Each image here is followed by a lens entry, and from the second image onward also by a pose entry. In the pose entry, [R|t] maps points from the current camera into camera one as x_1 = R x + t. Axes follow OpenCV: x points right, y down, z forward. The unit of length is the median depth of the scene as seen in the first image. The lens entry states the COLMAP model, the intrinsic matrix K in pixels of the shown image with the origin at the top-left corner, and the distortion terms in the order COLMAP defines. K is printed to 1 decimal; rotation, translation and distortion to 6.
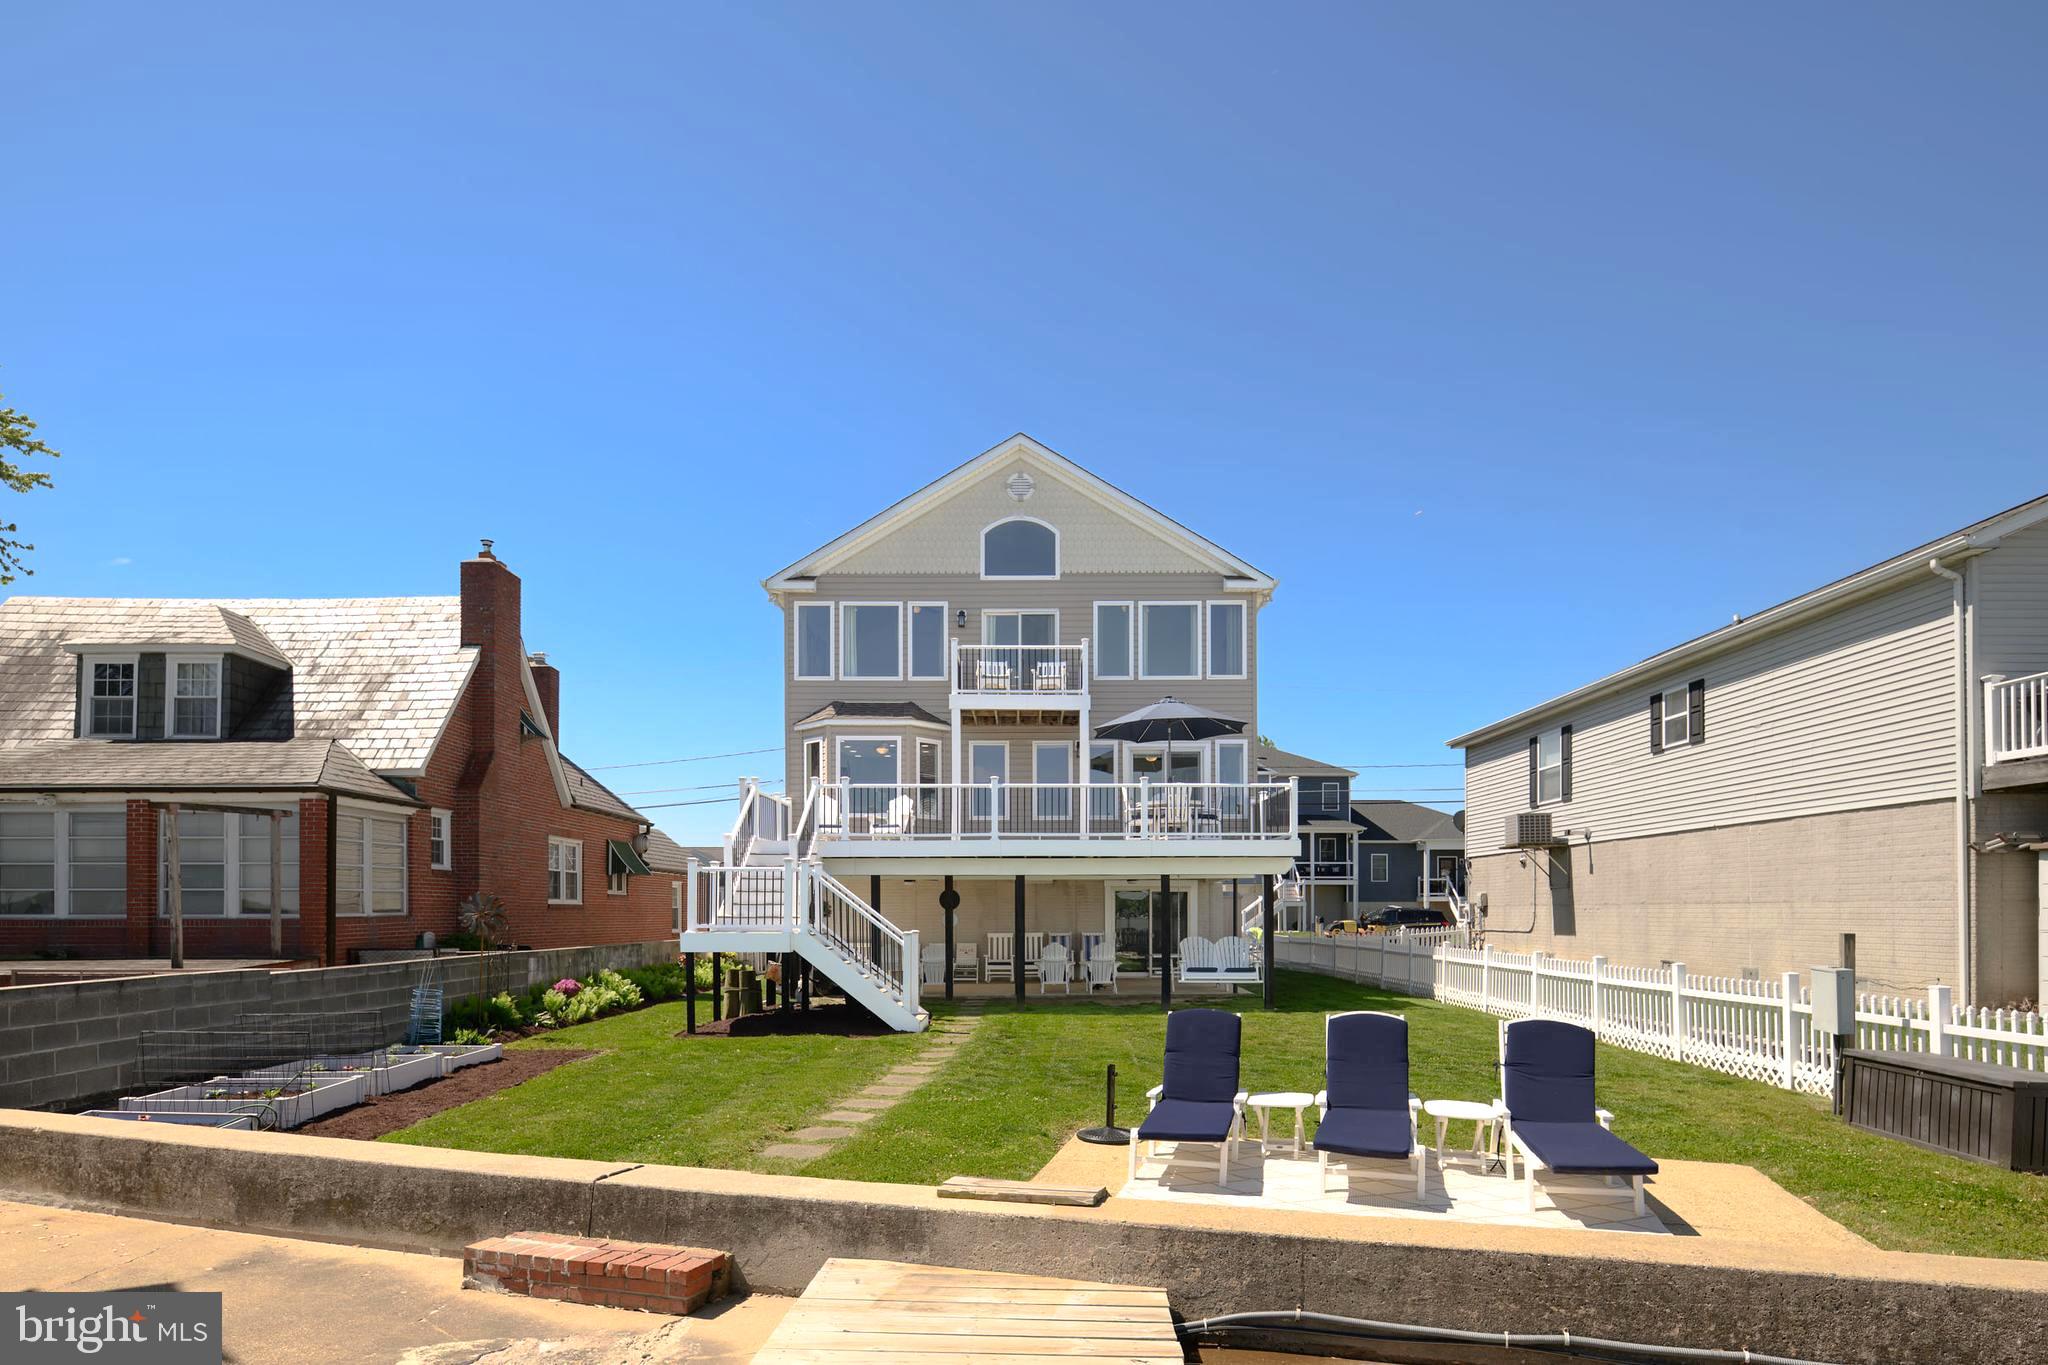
lens RADIAL K [[1119.6, 0, 1041.1], [0, 1119.6, 896.1], [0, 0, 1]] dist [0.000060, -0.005160]
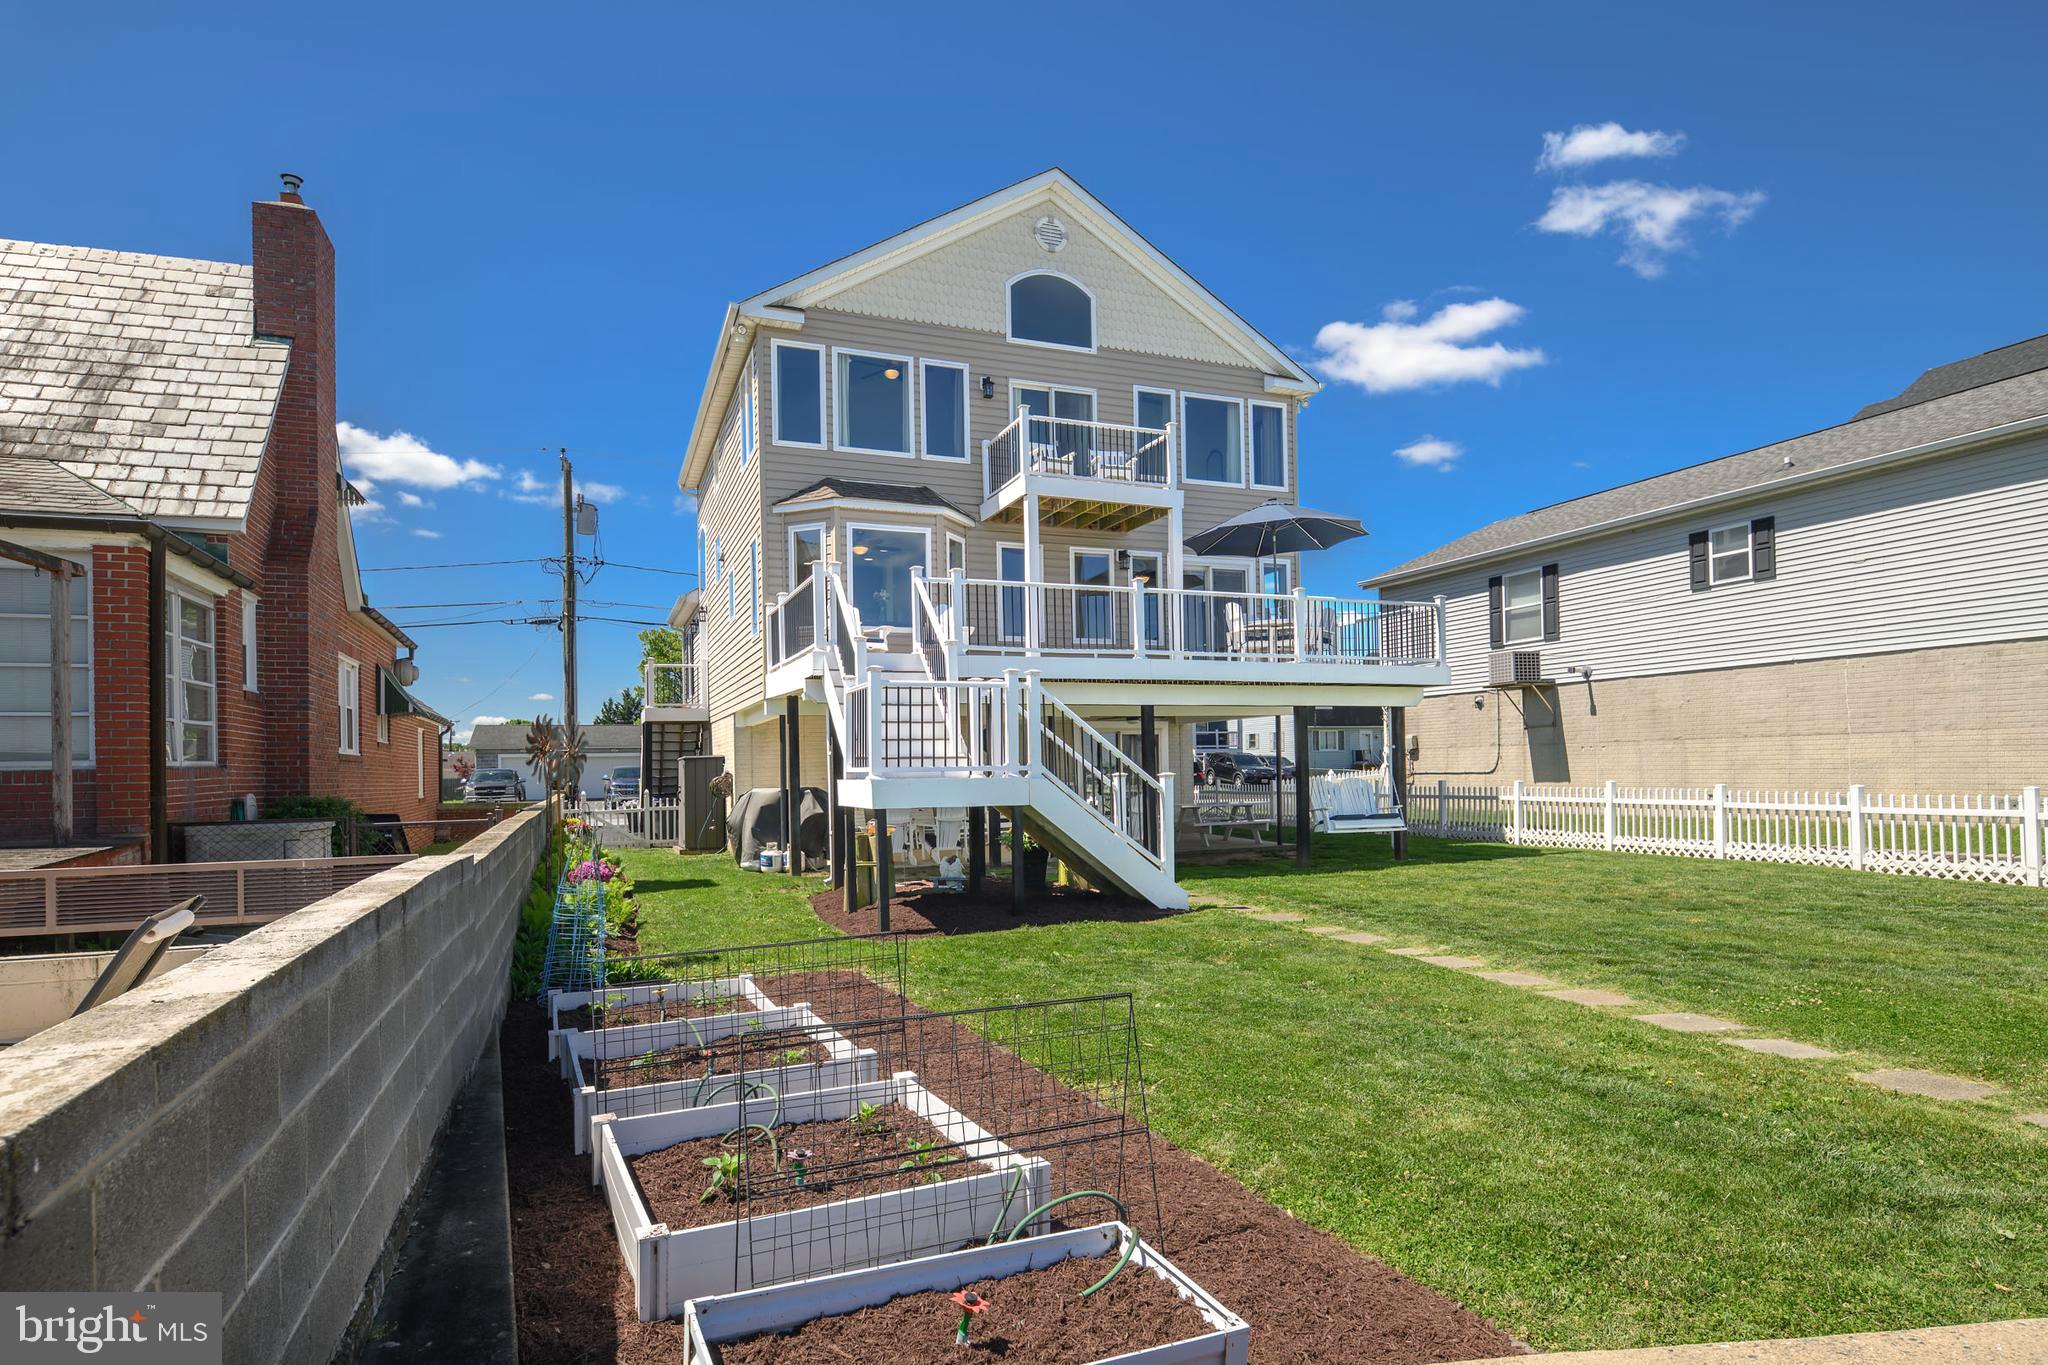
lens RADIAL K [[1119.6, 0, 1064.0], [0, 1119.6, 751.5], [0, 0, 1]] dist [0.000060, -0.005160]
pose [[0.926738, -0.008465, 0.375613, -0.344793], [0.010091, 0.999946, -0.002362, 0.014055], [-0.375573, 0.005979, 0.926774, 0.262428]]
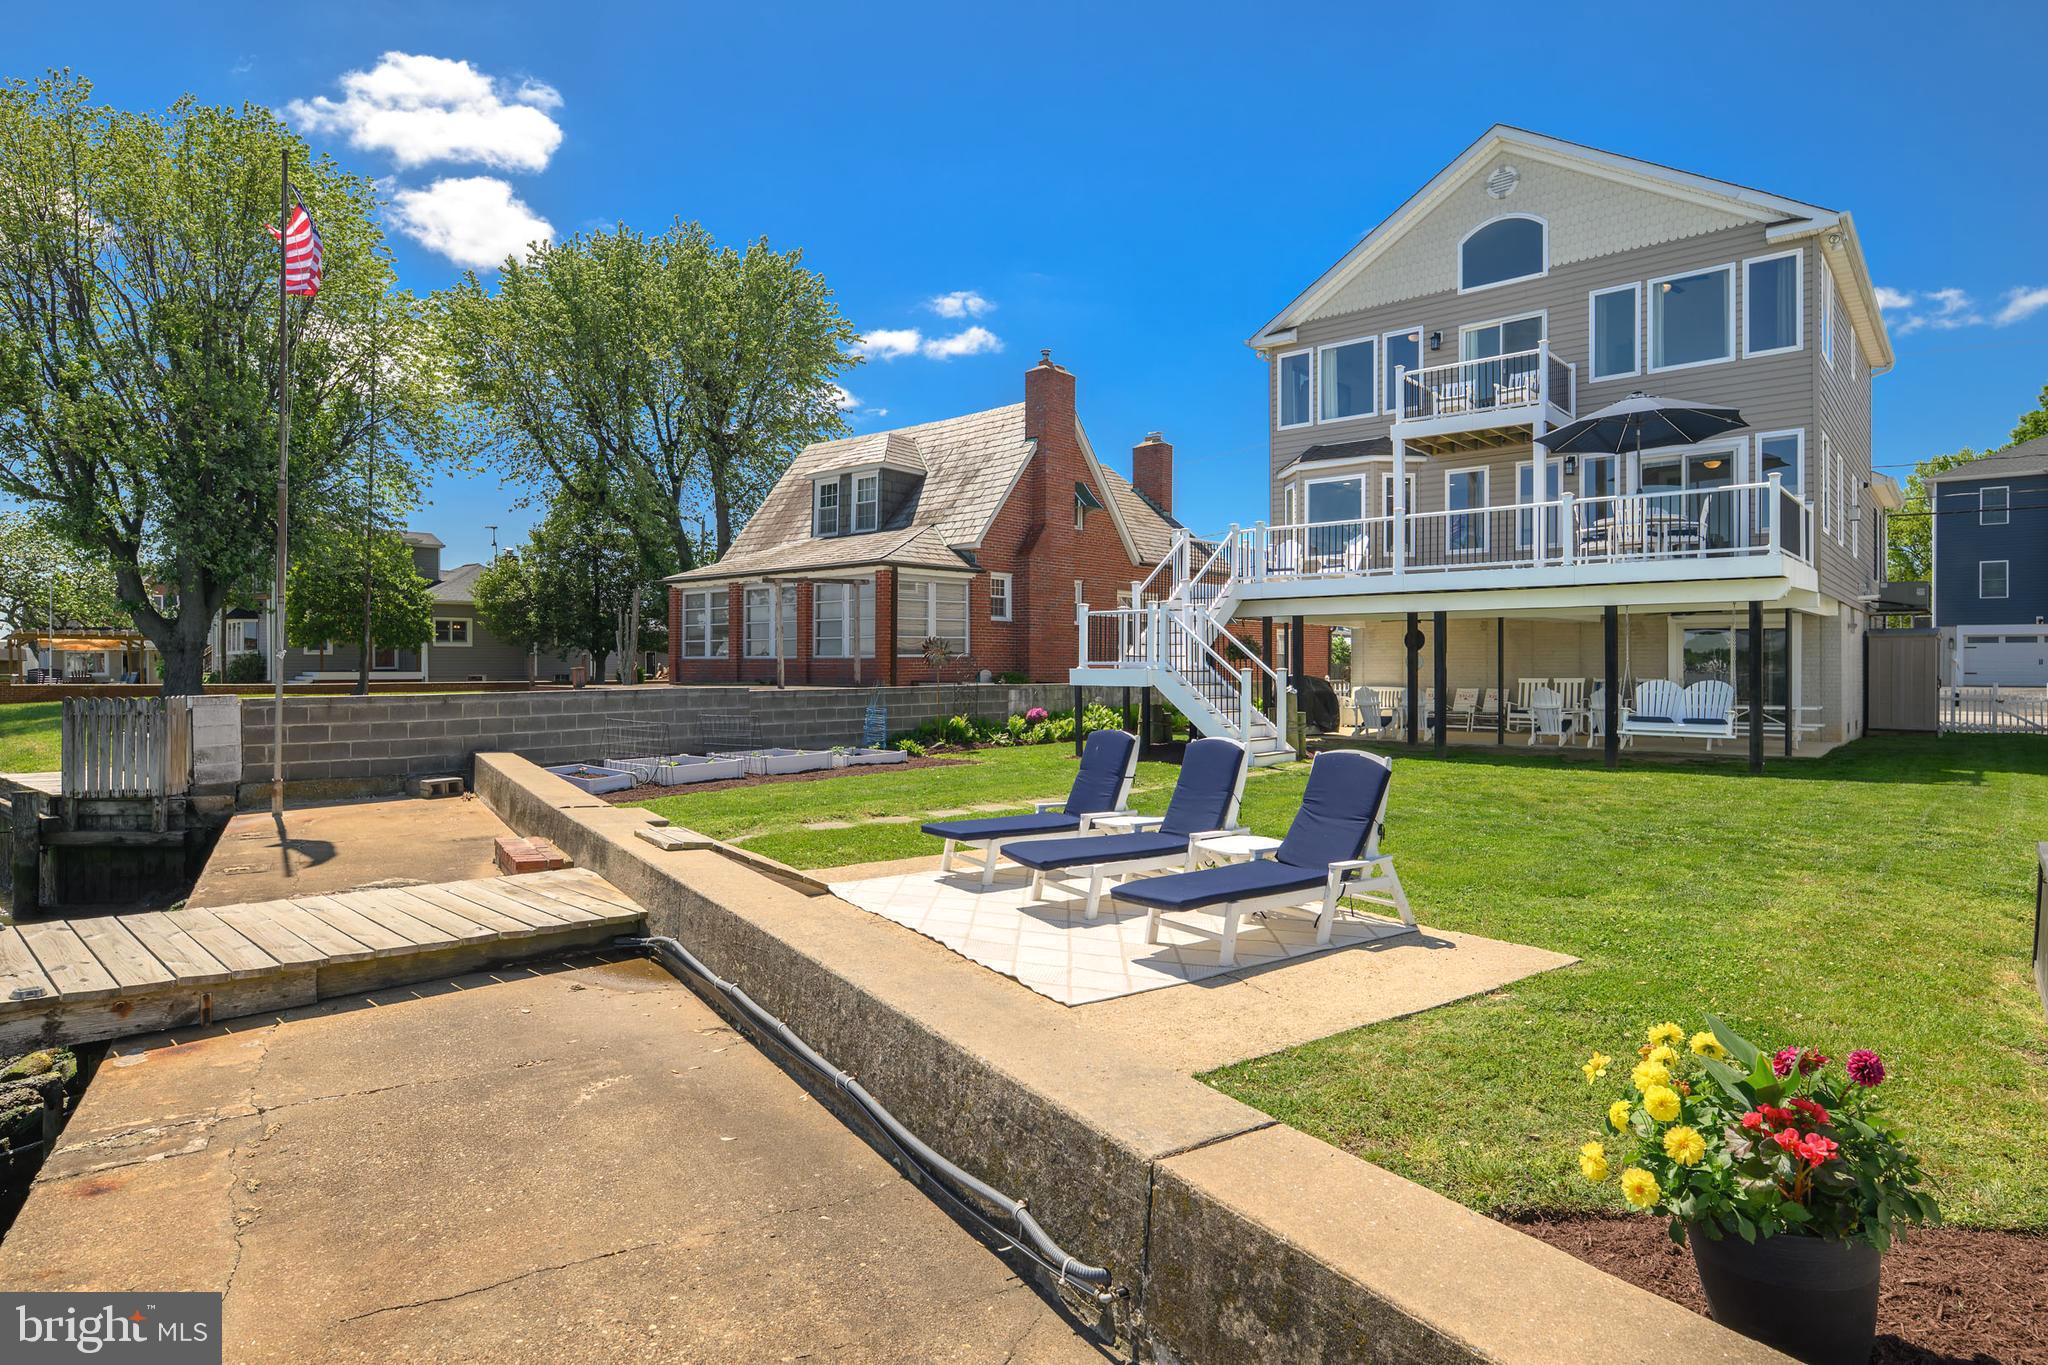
lens RADIAL K [[1119.6, 0, 1043.4], [0, 1119.6, 654.4], [0, 0, 1]] dist [0.000060, -0.005160]
pose [[0.753996, -0.004291, -0.656865, 0.317717], [0.007108, 0.999973, 0.001626, 0.012093], [0.656841, -0.005895, 0.754006, 0.079275]]
